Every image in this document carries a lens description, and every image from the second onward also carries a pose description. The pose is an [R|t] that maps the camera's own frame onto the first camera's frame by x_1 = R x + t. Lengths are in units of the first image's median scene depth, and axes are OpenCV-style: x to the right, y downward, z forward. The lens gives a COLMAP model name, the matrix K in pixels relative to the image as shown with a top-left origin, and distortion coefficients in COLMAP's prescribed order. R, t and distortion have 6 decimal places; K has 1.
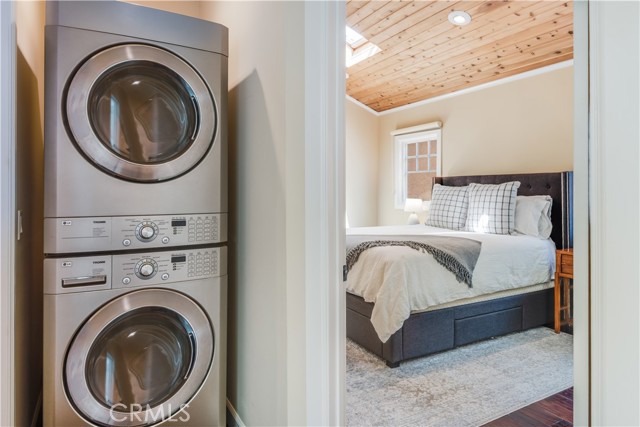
lens RADIAL K [[385.3, 0, 325.7], [0, 385.3, 198.6], [0, 0, 1]] dist [0.047461, -0.056976]
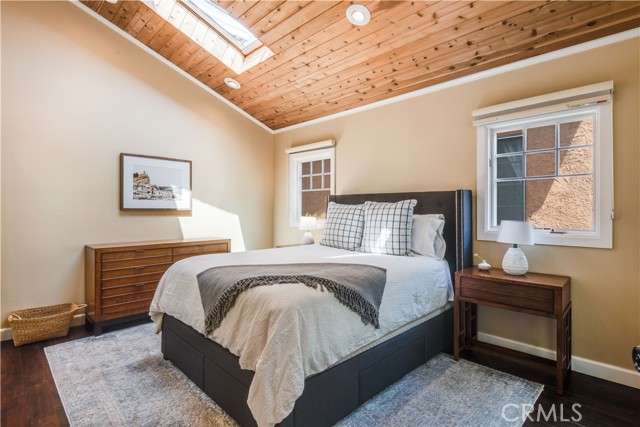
lens RADIAL K [[291.7, 0, 319.0], [0, 291.7, 206.7], [0, 0, 1]] dist [0.001644, -0.006654]
pose [[0.965115, 0.005187, 0.261775, 0.079574], [0.001749, 0.999654, -0.026256, -0.008151], [-0.261820, 0.025798, 0.964772, 0.366711]]
